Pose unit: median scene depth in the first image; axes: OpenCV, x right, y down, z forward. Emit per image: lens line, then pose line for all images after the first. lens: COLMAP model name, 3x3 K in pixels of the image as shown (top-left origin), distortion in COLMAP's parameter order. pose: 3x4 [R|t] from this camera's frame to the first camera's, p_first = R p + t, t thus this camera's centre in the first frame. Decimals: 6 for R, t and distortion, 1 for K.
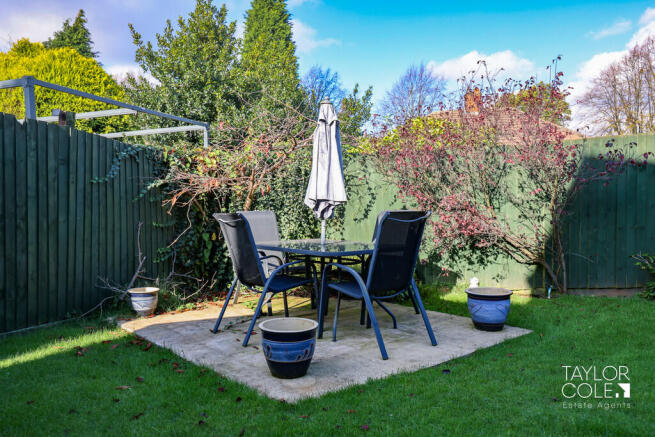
lens RADIAL K [[509.7, 0, 321.3], [0, 509.7, 212.5], [0, 0, 1]] dist [-0.005042, -0.002494]
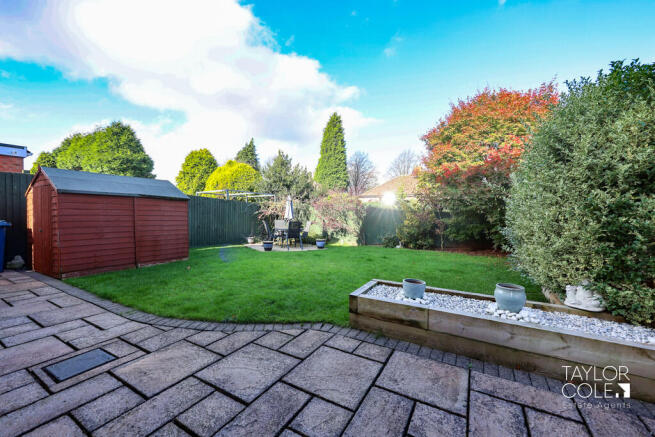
lens RADIAL K [[262.5, 0, 328.6], [0, 262.5, 215.2], [0, 0, 1]] dist [-0.001489, -0.000030]
pose [[0.984282, 0.024310, -0.174925, 0.549132], [-0.026021, 0.999633, -0.007492, -0.031141], [0.174679, 0.011926, 0.984553, -0.860147]]
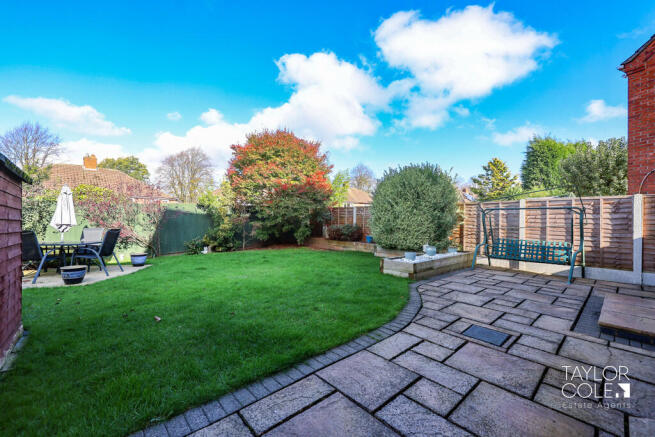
lens RADIAL K [[262.5, 0, 329.7], [0, 262.5, 219.3], [0, 0, 1]] dist [-0.001489, -0.000030]
pose [[0.480826, 0.019780, 0.876593, -0.358717], [0.001978, 0.999719, -0.023643, -0.012876], [-0.876814, 0.013102, 0.480652, -0.553280]]
